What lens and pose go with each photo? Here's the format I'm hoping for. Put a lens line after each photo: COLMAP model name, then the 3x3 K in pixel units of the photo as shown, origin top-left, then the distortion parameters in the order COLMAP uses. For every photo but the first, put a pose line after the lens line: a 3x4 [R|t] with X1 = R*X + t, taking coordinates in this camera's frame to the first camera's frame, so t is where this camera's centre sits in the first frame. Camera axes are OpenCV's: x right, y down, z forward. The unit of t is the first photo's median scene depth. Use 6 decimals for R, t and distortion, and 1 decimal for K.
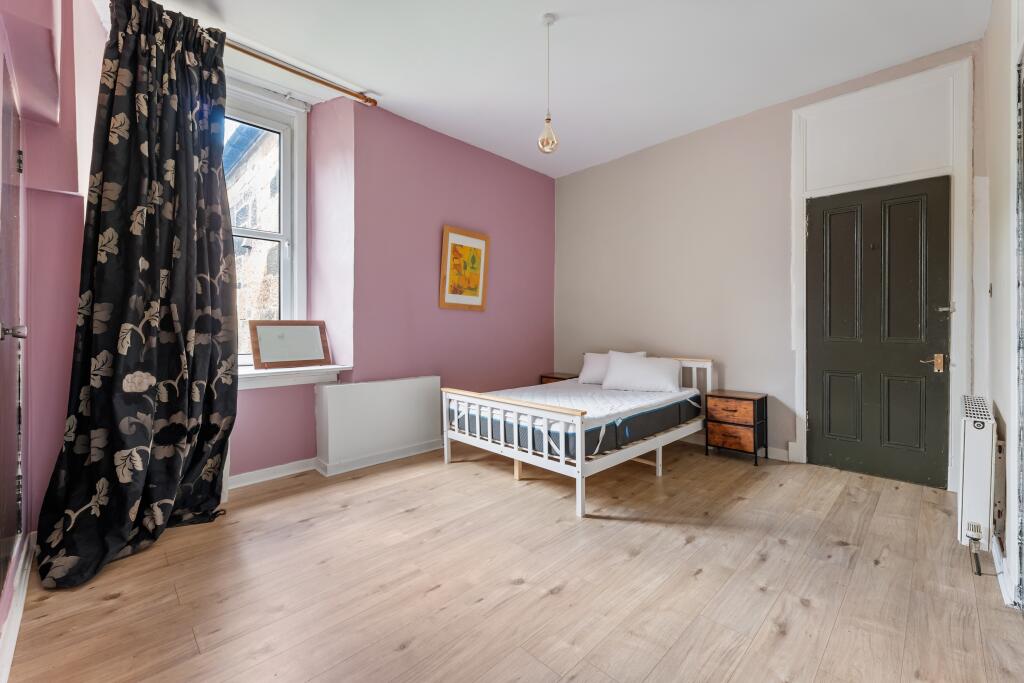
lens RADIAL K [[421.4, 0, 518.1], [0, 421.4, 332.1], [0, 0, 1]] dist [-0.000661, 0.000827]
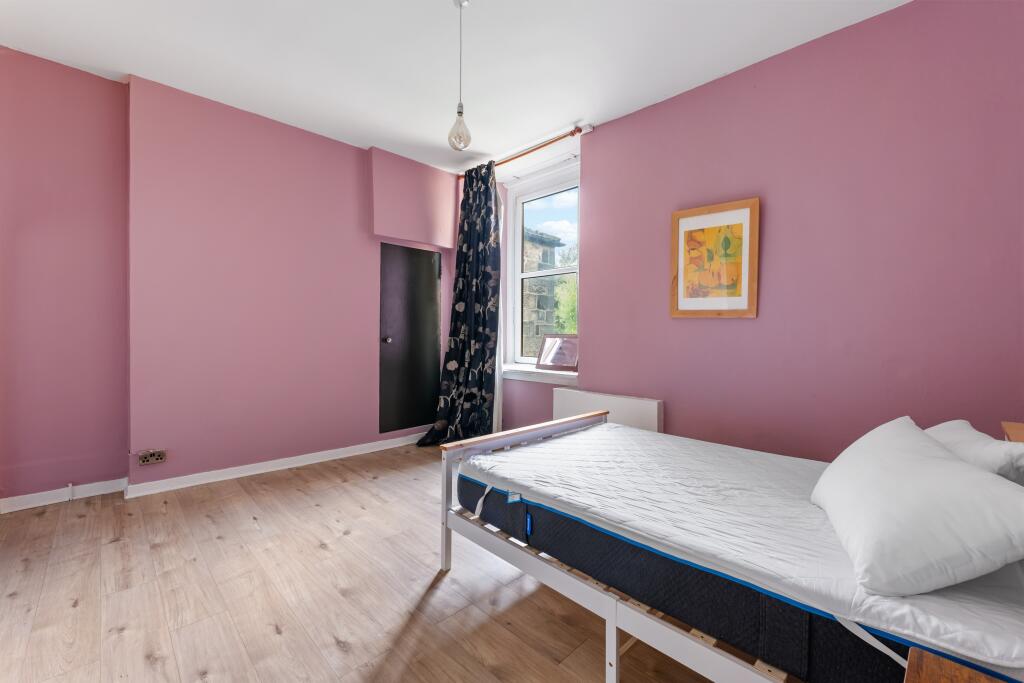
lens RADIAL K [[421.4, 0, 518.3], [0, 421.4, 340.4], [0, 0, 1]] dist [-0.000661, 0.000827]
pose [[-0.004516, 0.017749, -0.999832, 1.047928], [-0.014455, 0.999737, 0.017812, -0.040687], [0.999885, 0.014533, -0.004258, 1.216878]]
